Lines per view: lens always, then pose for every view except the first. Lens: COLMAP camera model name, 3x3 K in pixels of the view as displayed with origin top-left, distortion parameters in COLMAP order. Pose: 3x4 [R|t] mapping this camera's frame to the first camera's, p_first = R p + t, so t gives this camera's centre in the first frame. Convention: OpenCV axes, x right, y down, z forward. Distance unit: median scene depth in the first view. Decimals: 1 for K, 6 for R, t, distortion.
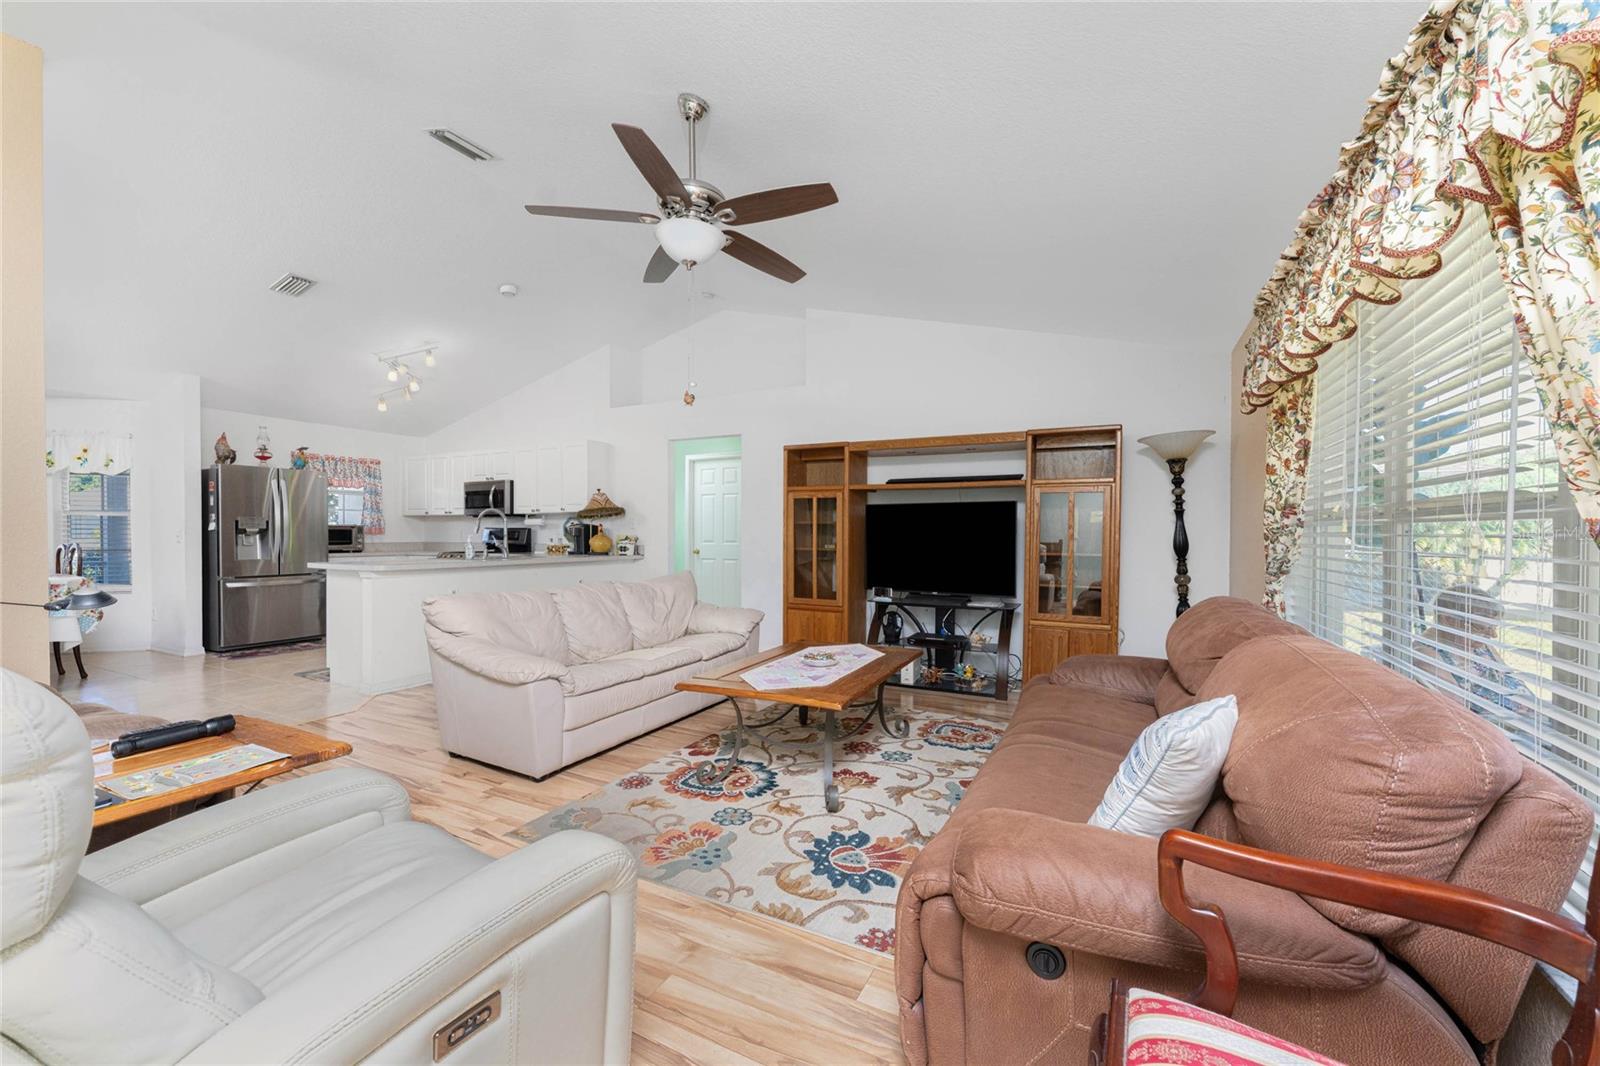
lens RADIAL K [[642.7, 0, 796.3], [0, 642.7, 541.5], [0, 0, 1]] dist [0.001980, -0.000085]
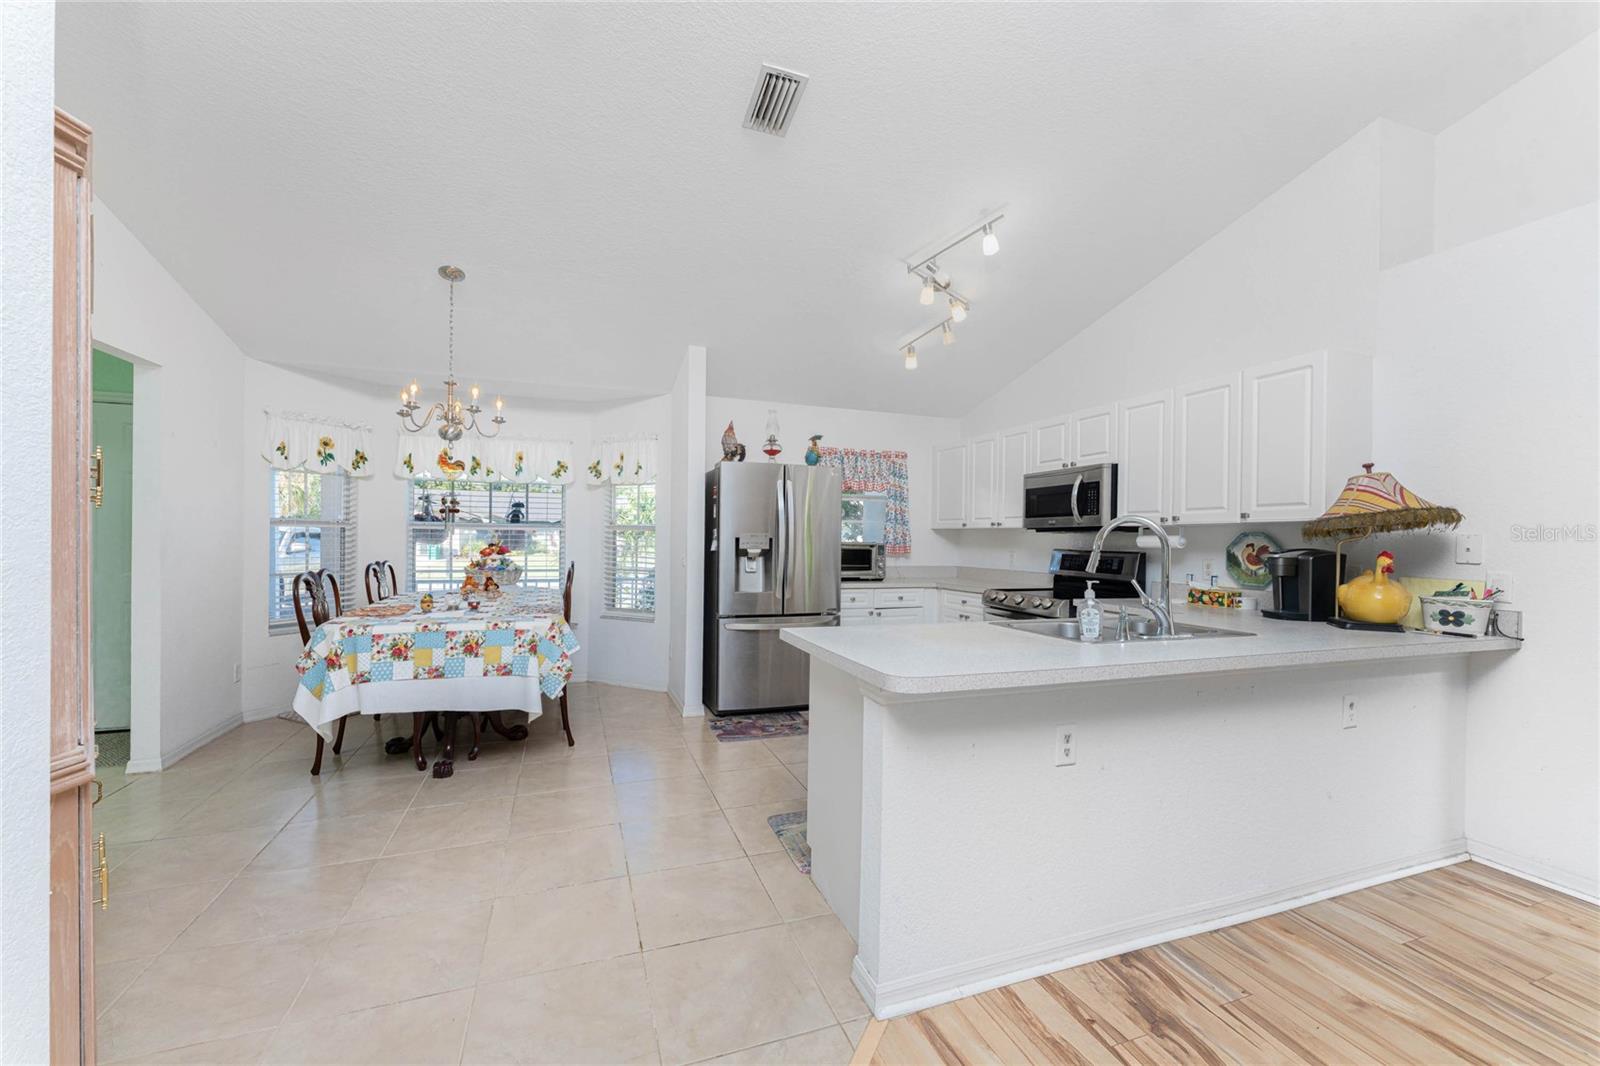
lens RADIAL K [[643.8, 0, 803.7], [0, 643.8, 534.6], [0, 0, 1]] dist [0.000642, -0.000201]
pose [[0.743702, 0.003252, -0.668504, -0.465390], [-0.021352, 0.999594, -0.018890, -0.034314], [0.668171, 0.028322, 0.743469, 0.724218]]
